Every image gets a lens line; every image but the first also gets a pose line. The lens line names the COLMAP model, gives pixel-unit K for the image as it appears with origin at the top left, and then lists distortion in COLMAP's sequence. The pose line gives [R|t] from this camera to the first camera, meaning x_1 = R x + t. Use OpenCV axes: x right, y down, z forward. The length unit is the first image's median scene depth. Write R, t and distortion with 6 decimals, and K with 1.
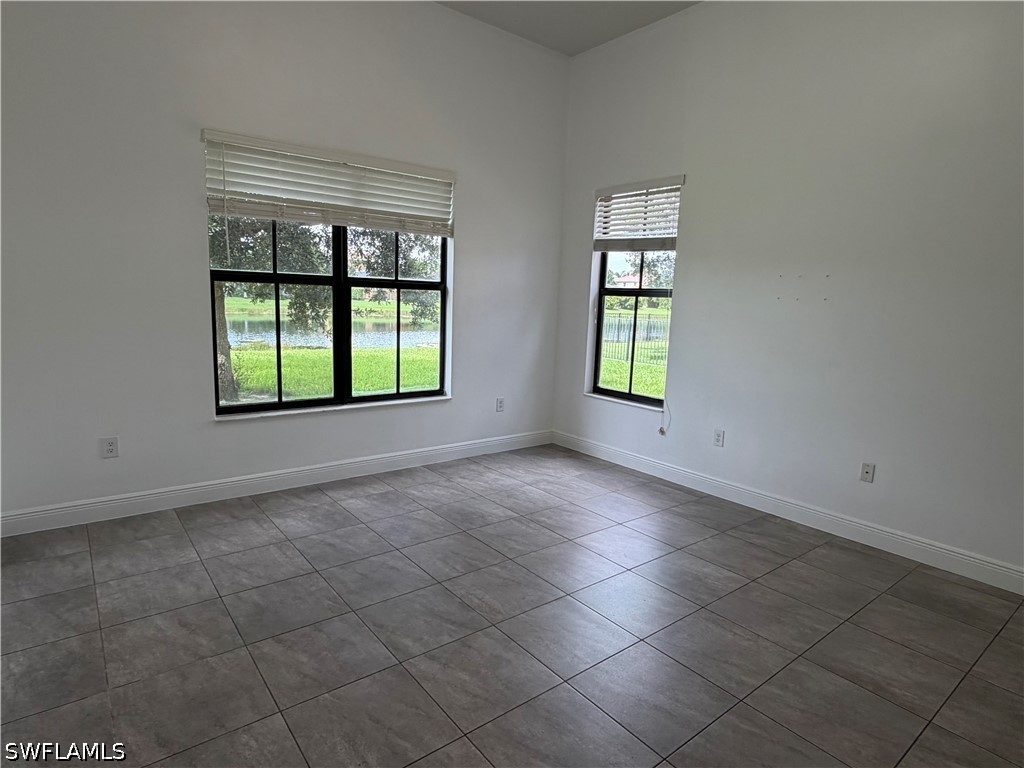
lens RADIAL K [[571.5, 0, 513.2], [0, 571.5, 383.2], [0, 0, 1]] dist [-0.001421, -0.000722]
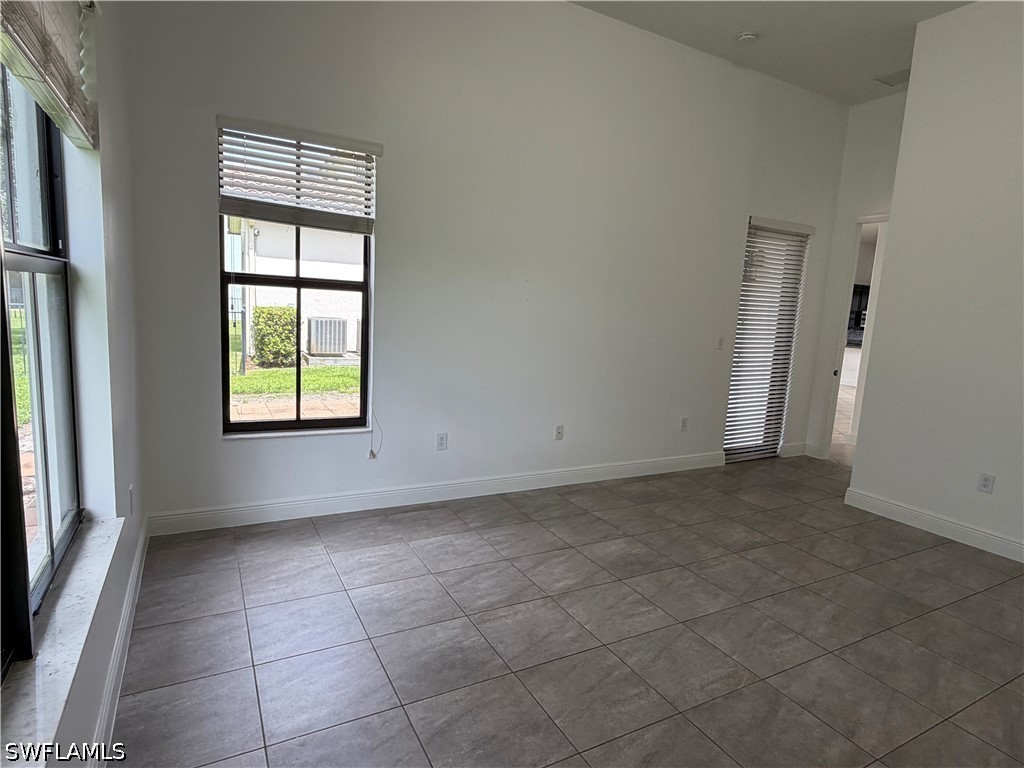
lens RADIAL K [[571.5, 0, 512.6], [0, 571.5, 385.6], [0, 0, 1]] dist [-0.001421, -0.000722]
pose [[0.168164, -0.164197, 0.971988, -0.578010], [0.096750, 0.984018, 0.149491, -0.137905], [-0.981000, 0.068901, 0.181362, 0.753055]]
